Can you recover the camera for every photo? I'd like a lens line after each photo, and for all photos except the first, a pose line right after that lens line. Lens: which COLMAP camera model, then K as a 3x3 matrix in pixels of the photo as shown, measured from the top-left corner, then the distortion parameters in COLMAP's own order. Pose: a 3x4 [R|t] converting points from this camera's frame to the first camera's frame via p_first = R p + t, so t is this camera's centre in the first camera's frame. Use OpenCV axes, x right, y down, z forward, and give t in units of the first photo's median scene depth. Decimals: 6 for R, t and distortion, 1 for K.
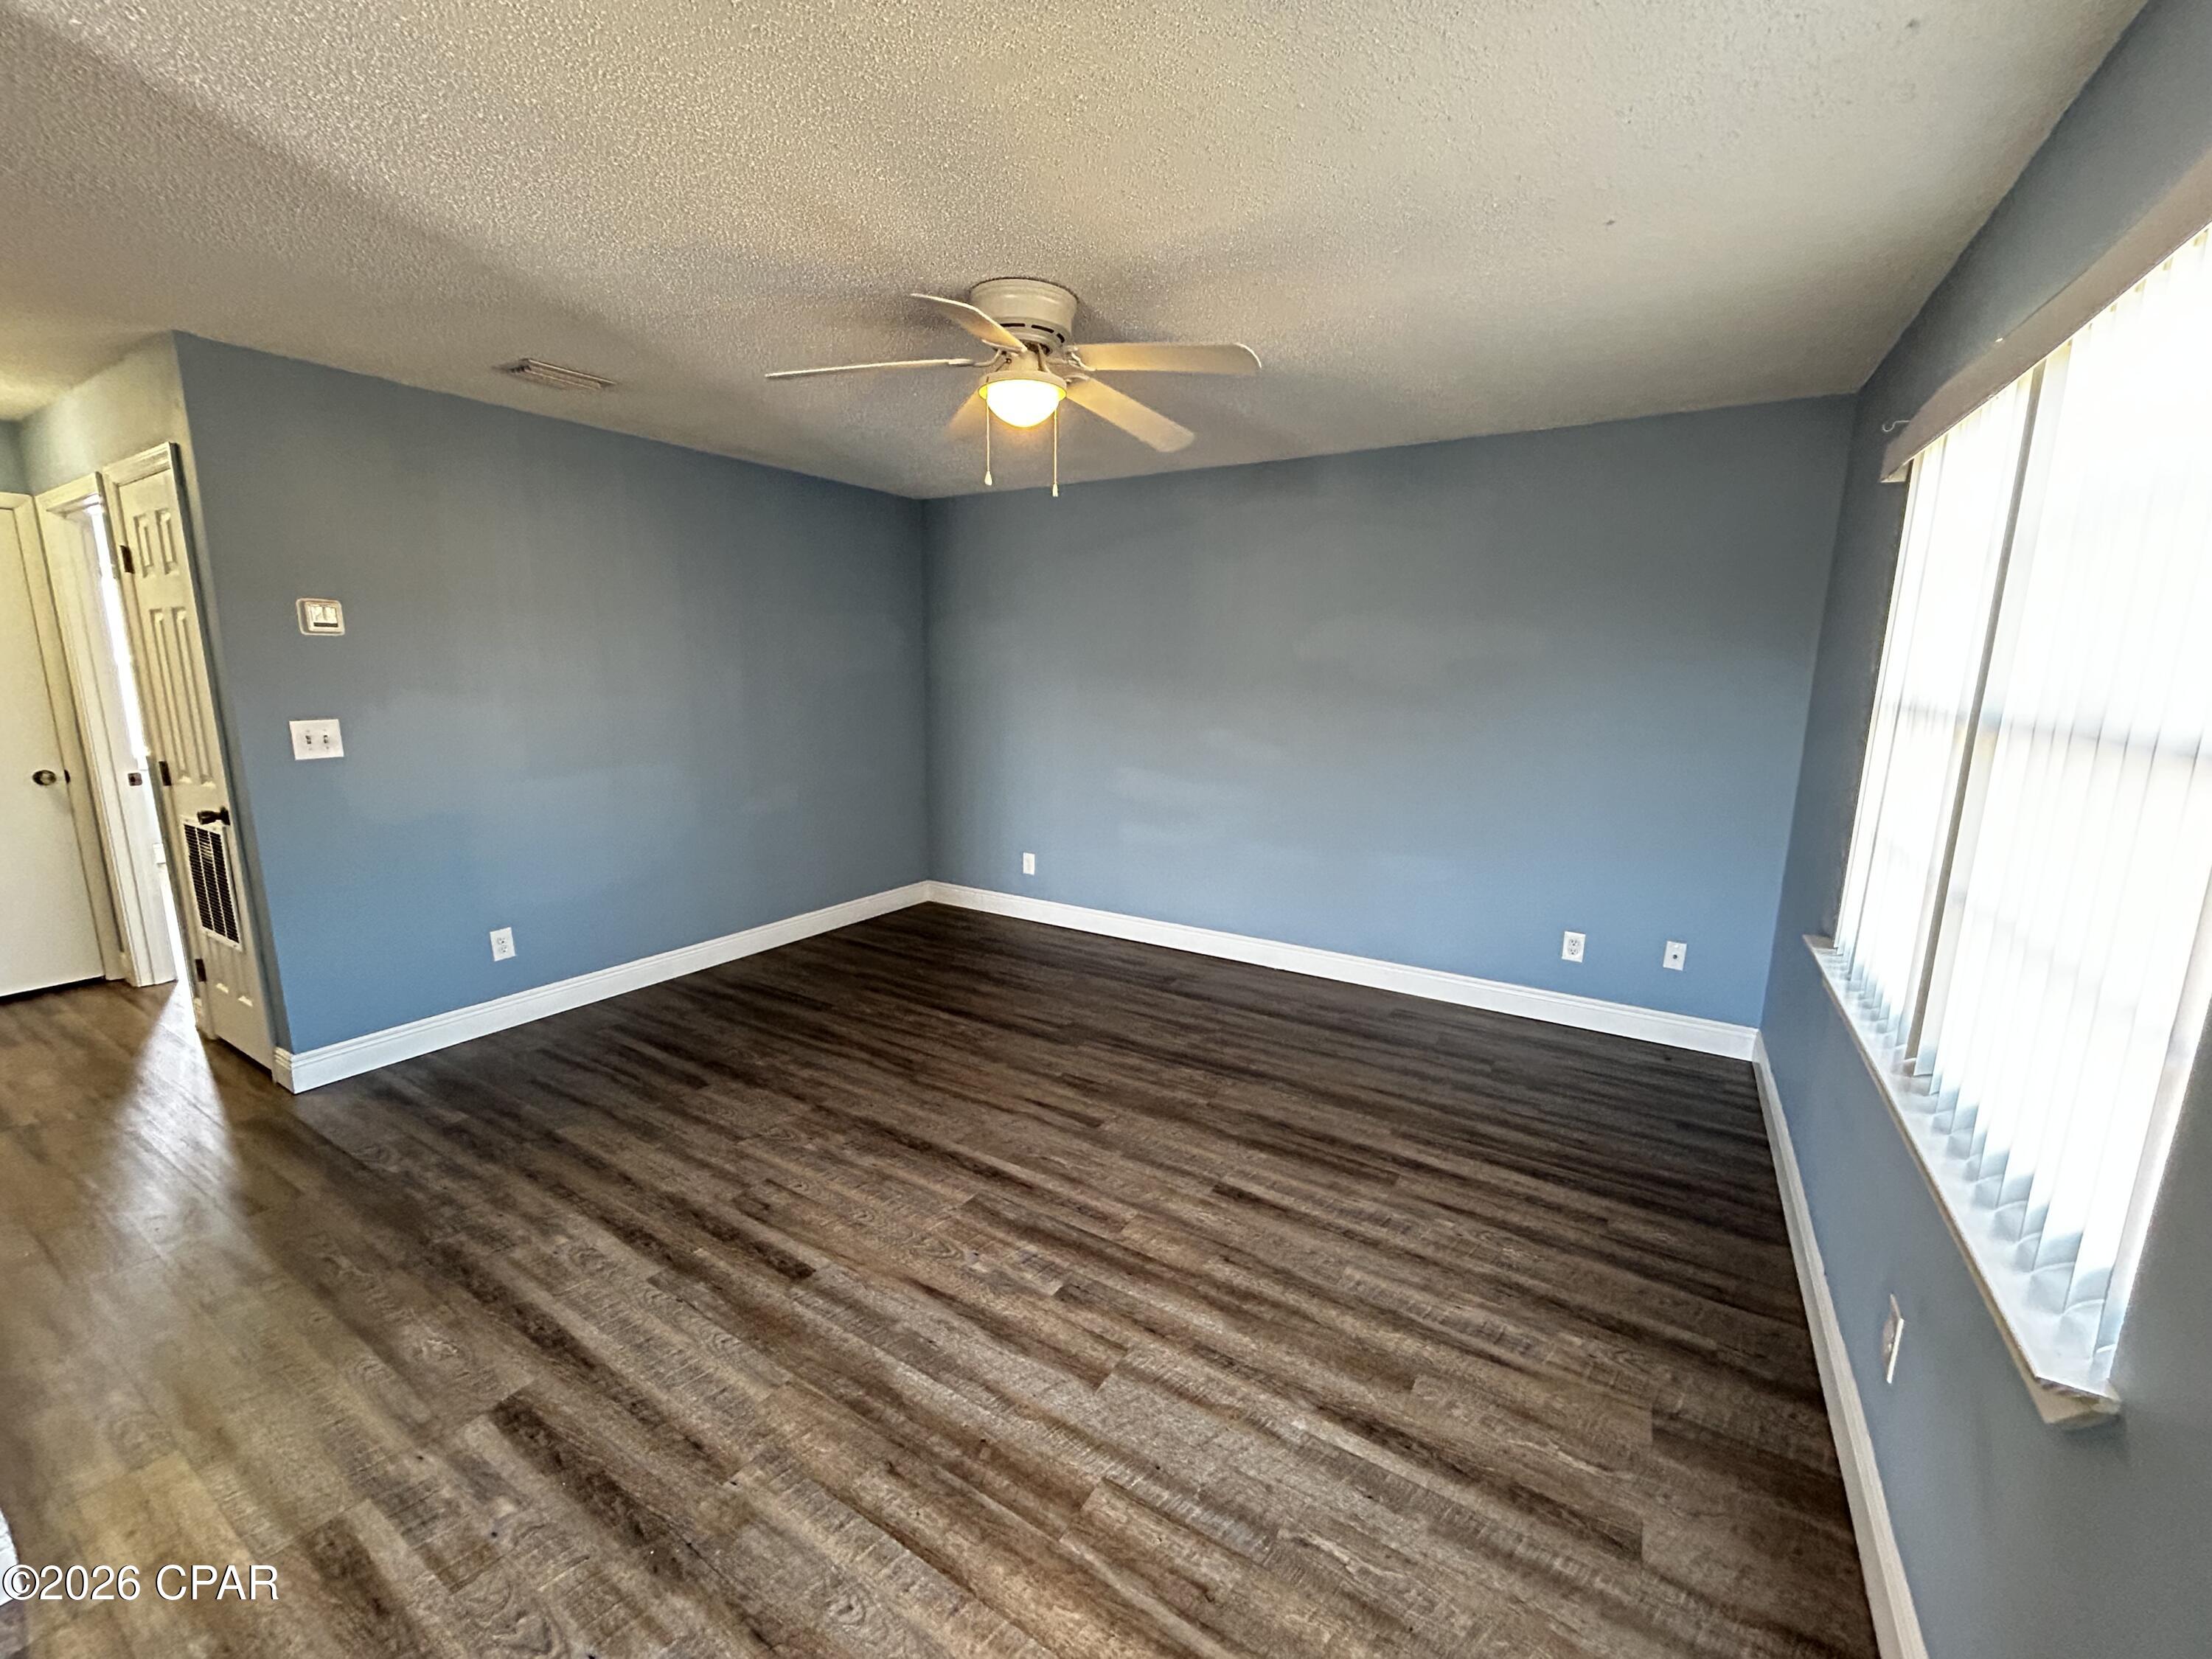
lens RADIAL K [[897.9, 0, 1106.0], [0, 897.9, 829.5], [0, 0, 1]] dist [-0.001107, 0.000126]
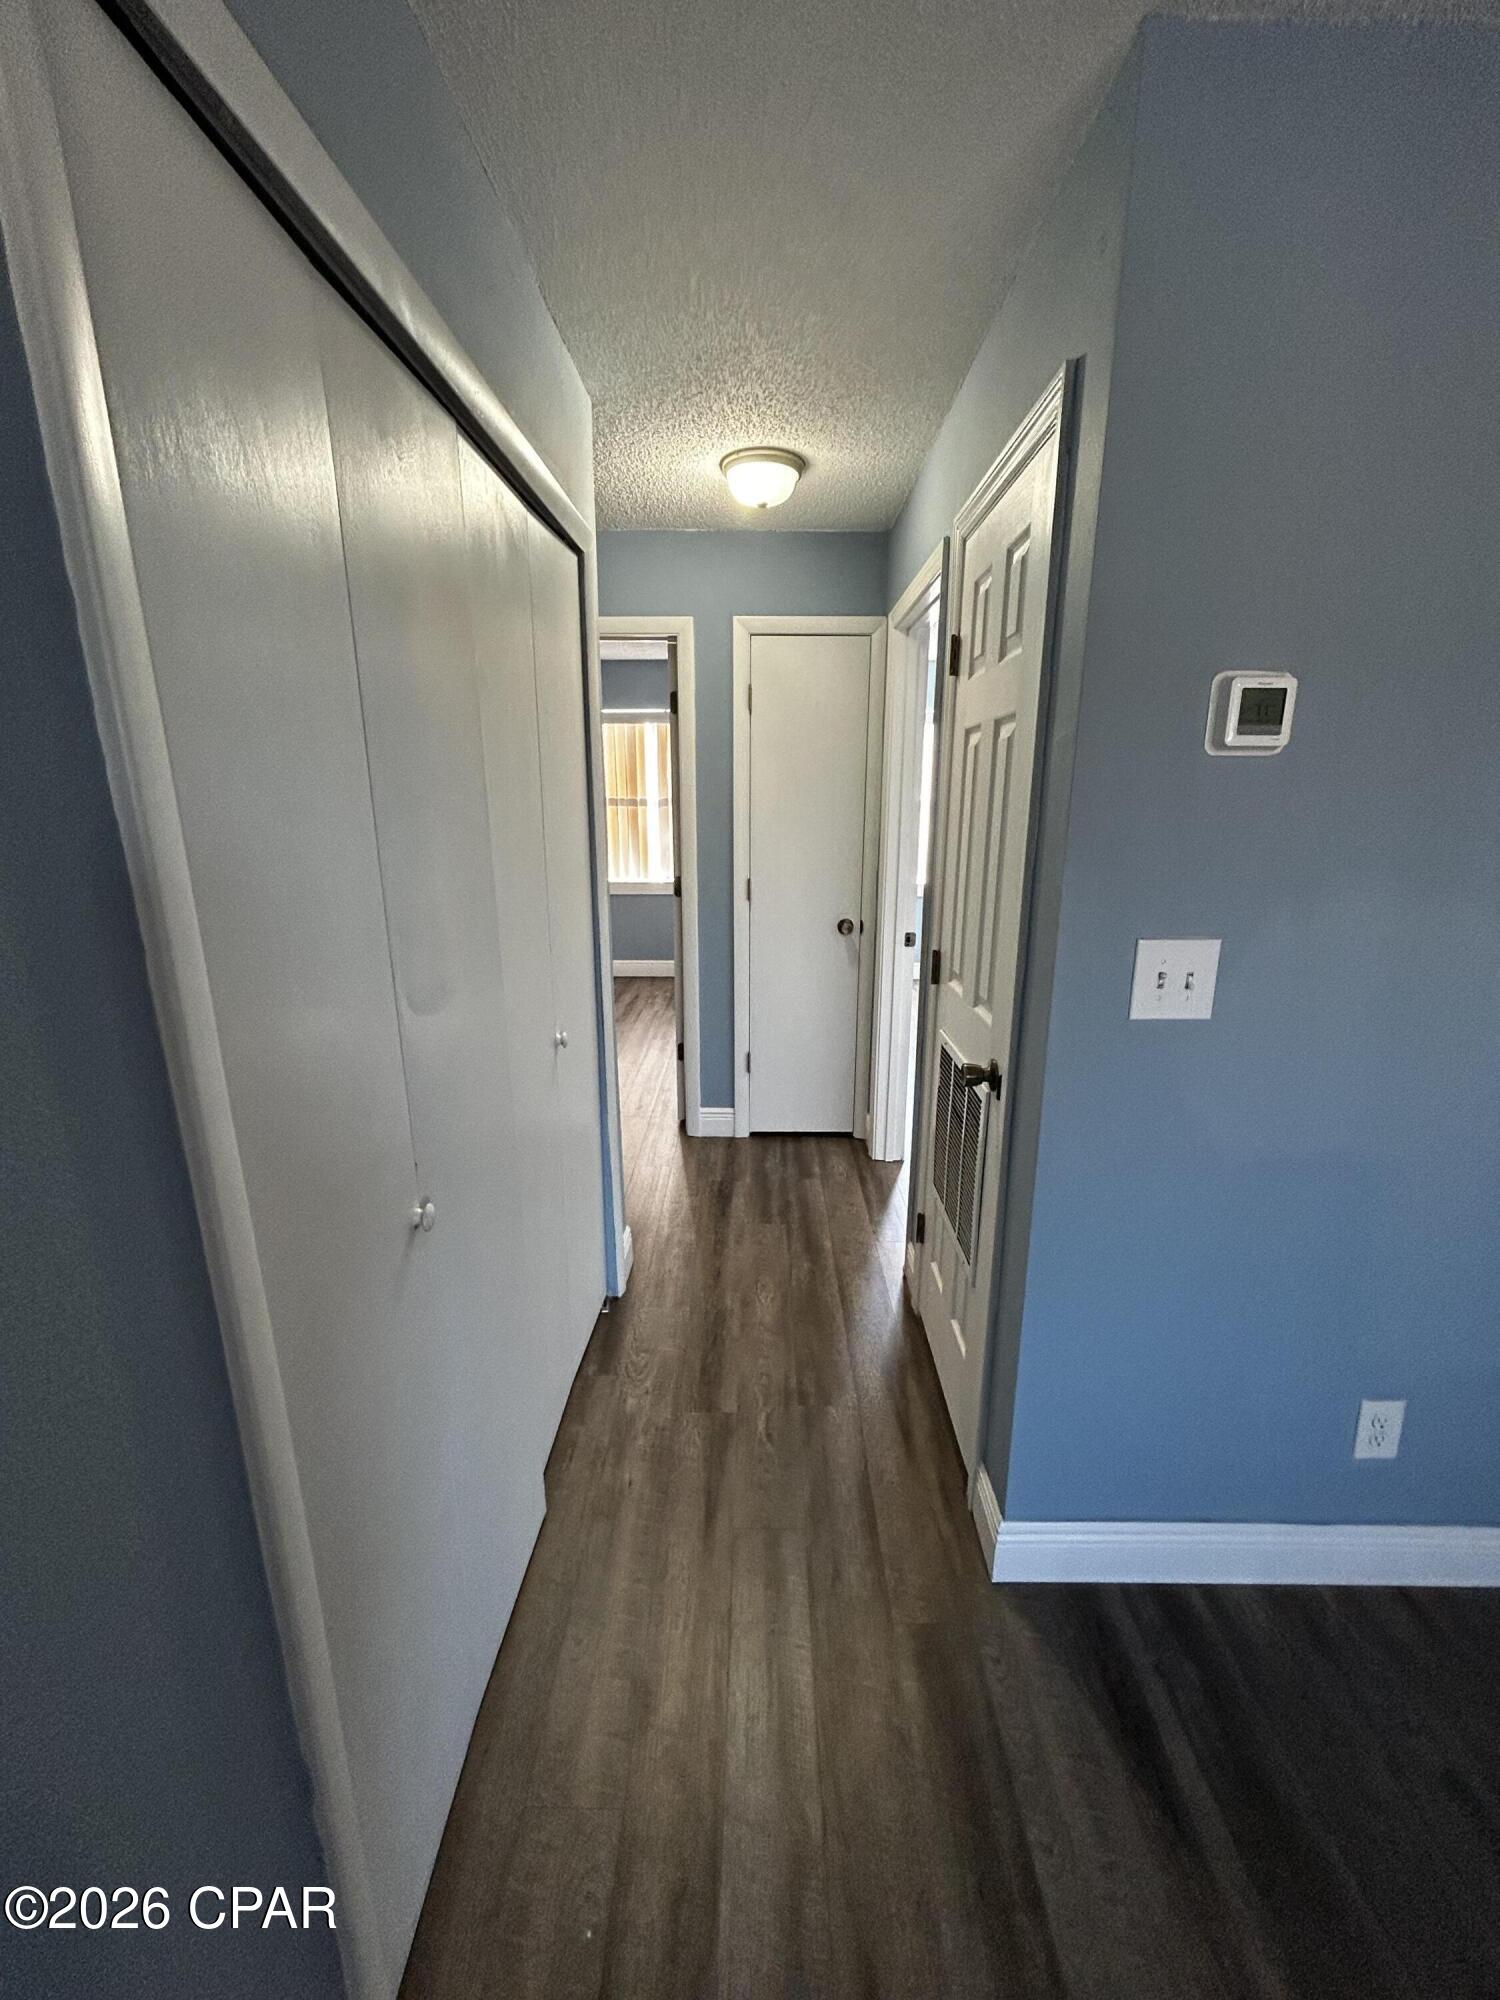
lens RADIAL K [[835.6, 0, 750.0], [0, 835.6, 1000.0], [0, 0, 1]] dist [-0.010535, -0.000012]
pose [[0.517907, 0.200263, -0.831666, -0.575807], [-0.153312, 0.978200, 0.140075, -0.107766], [0.841587, 0.054958, 0.537319, 0.527406]]
